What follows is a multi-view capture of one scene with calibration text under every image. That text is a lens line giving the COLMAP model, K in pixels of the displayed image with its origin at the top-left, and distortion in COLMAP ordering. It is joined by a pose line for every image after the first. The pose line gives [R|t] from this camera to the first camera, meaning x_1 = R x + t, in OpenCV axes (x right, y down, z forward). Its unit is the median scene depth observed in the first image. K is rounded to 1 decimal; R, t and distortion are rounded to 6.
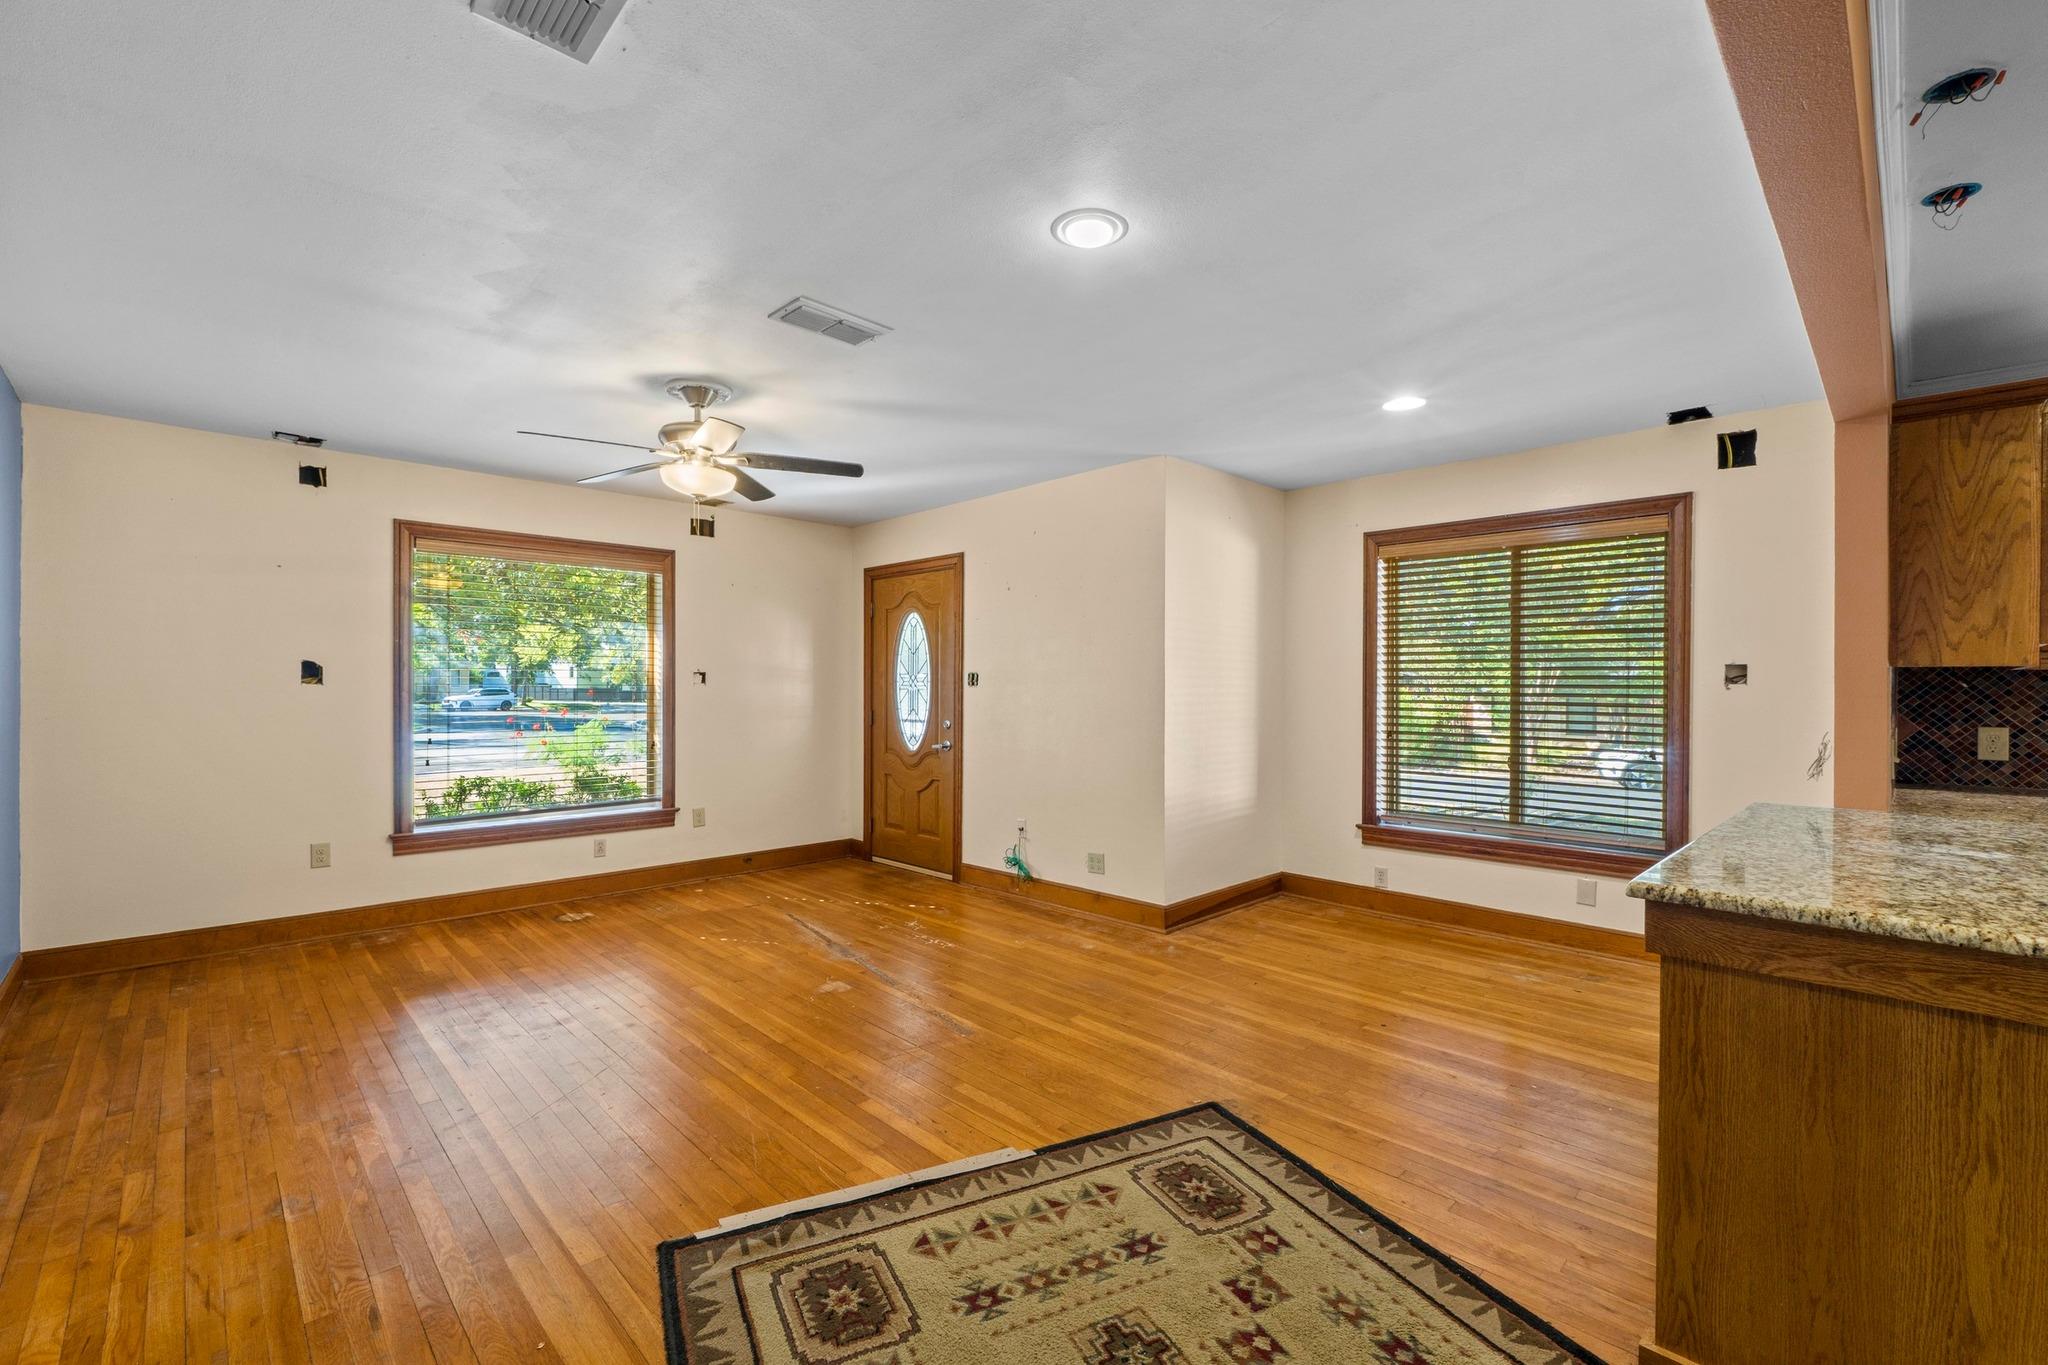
lens RADIAL K [[874.8, 0, 1025.3], [0, 874.8, 682.5], [0, 0, 1]] dist [-0.003902, -0.000153]
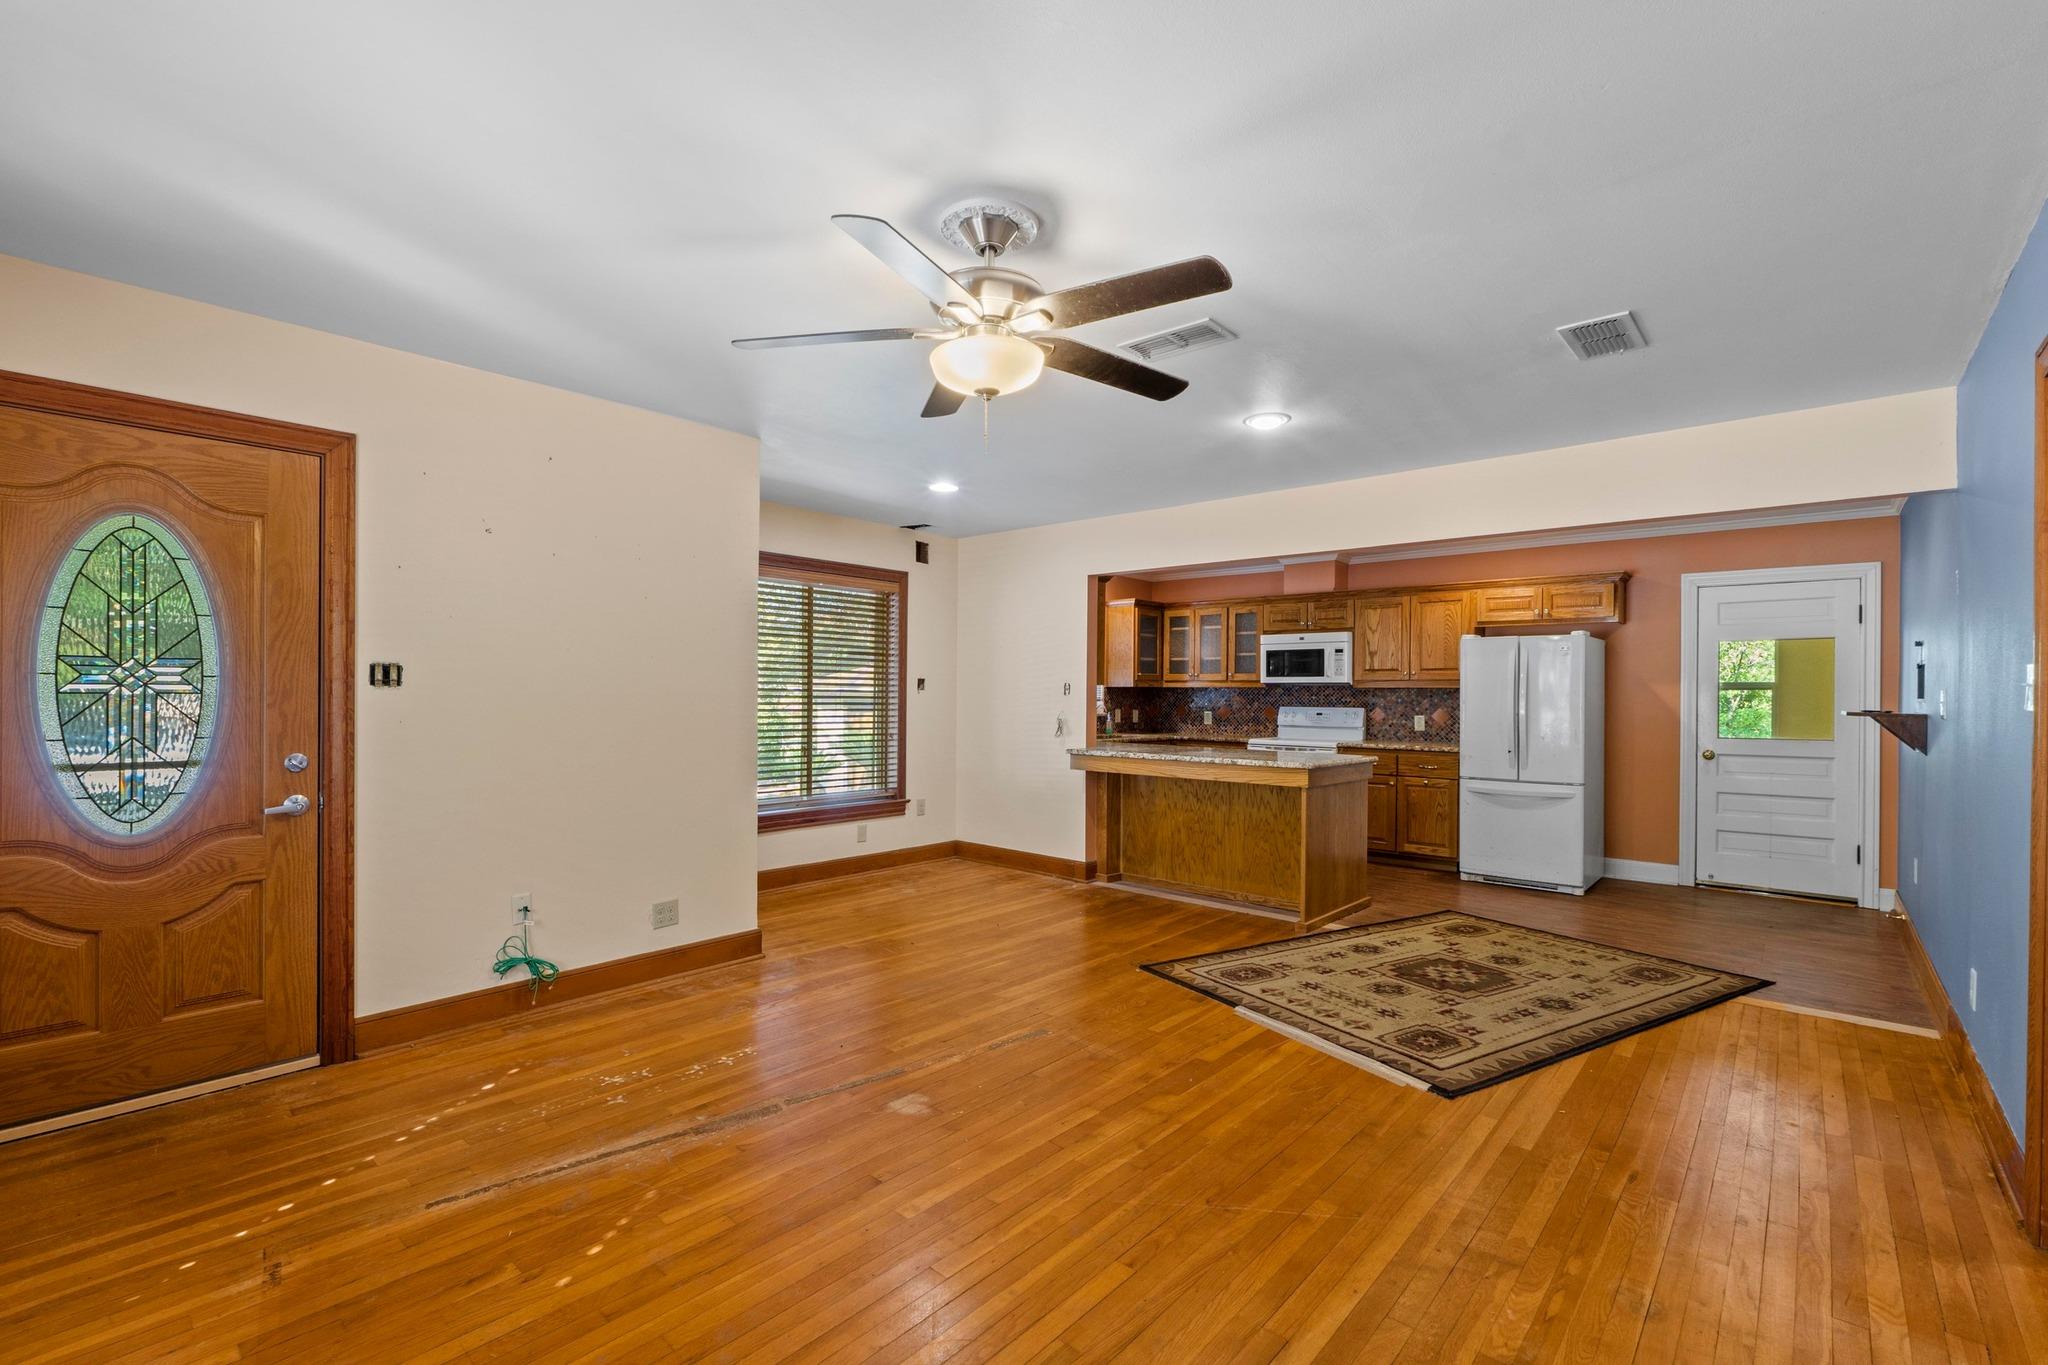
lens RADIAL K [[874.8, 0, 1024.7], [0, 874.8, 695.3], [0, 0, 1]] dist [-0.003902, -0.000153]
pose [[-0.066301, -0.005245, 0.997786, -1.067128], [-0.016370, 0.999857, 0.004168, 0.001426], [-0.997665, -0.016058, -0.066377, 1.075283]]
